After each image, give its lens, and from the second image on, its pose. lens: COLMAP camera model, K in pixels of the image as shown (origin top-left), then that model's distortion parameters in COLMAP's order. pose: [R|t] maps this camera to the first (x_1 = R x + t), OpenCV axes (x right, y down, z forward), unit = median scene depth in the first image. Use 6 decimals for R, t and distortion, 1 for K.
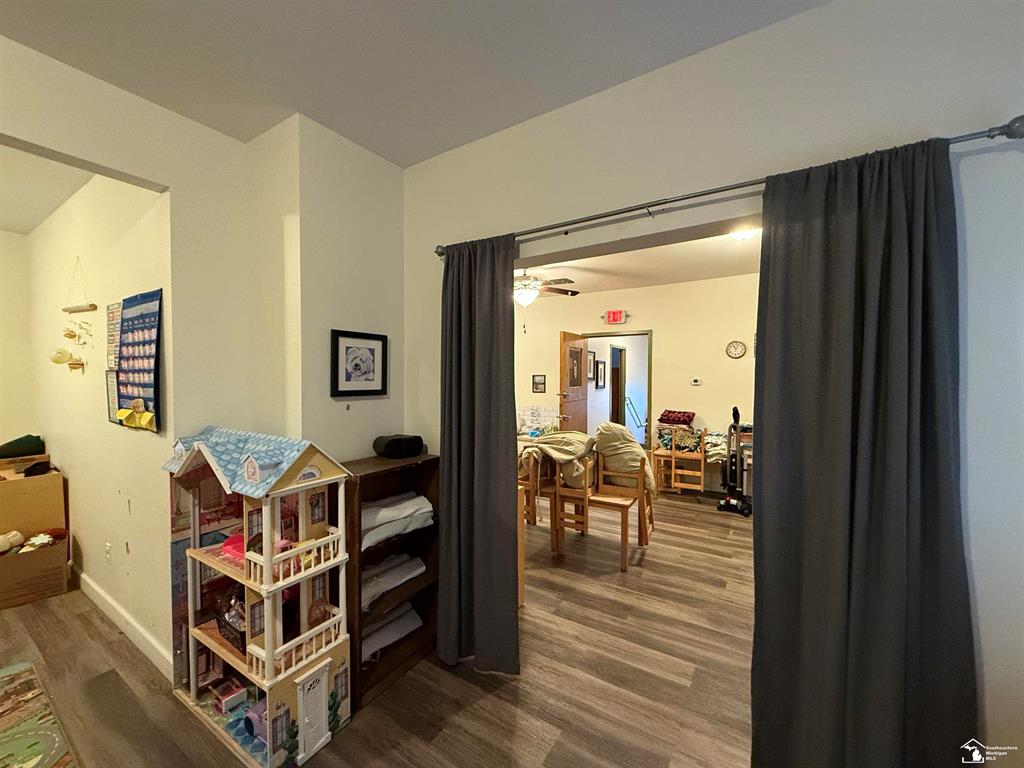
lens RADIAL K [[405.4, 0, 509.5], [0, 405.4, 385.7], [0, 0, 1]] dist [0.000561, -0.000582]
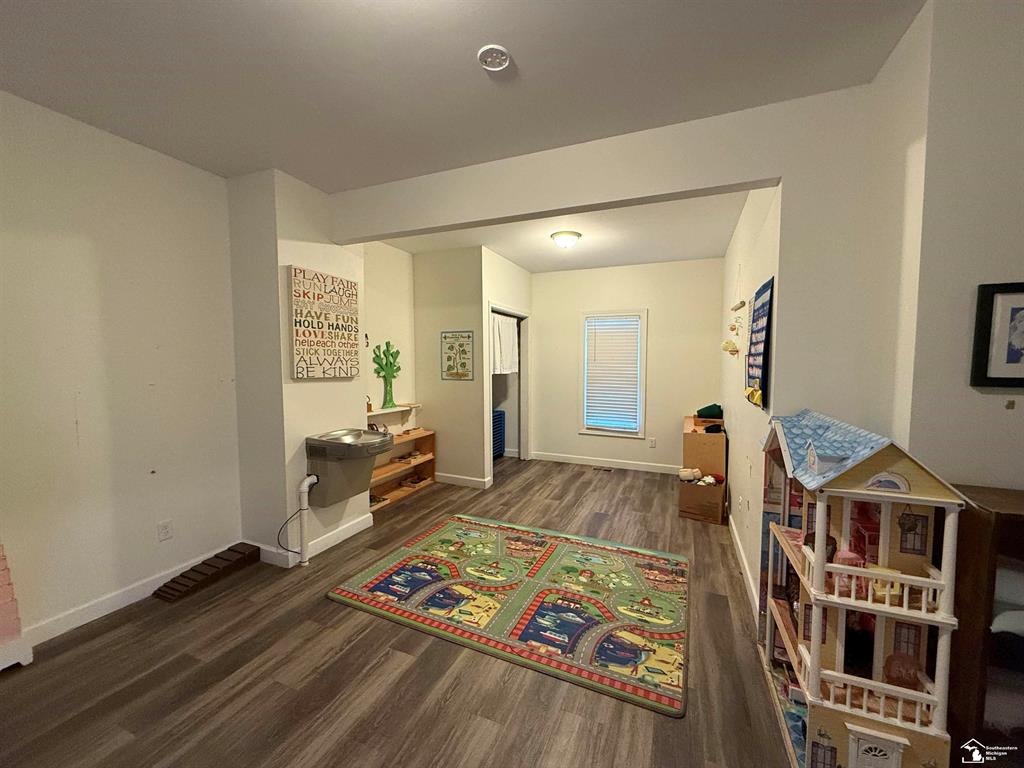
lens RADIAL K [[405.4, 0, 509.4], [0, 405.4, 385.3], [0, 0, 1]] dist [0.000561, -0.000582]
pose [[0.169620, 0.052385, -0.984116, 0.110355], [-0.023942, 0.998511, 0.049025, 0.013711], [0.985219, 0.015246, 0.170621, 0.147372]]
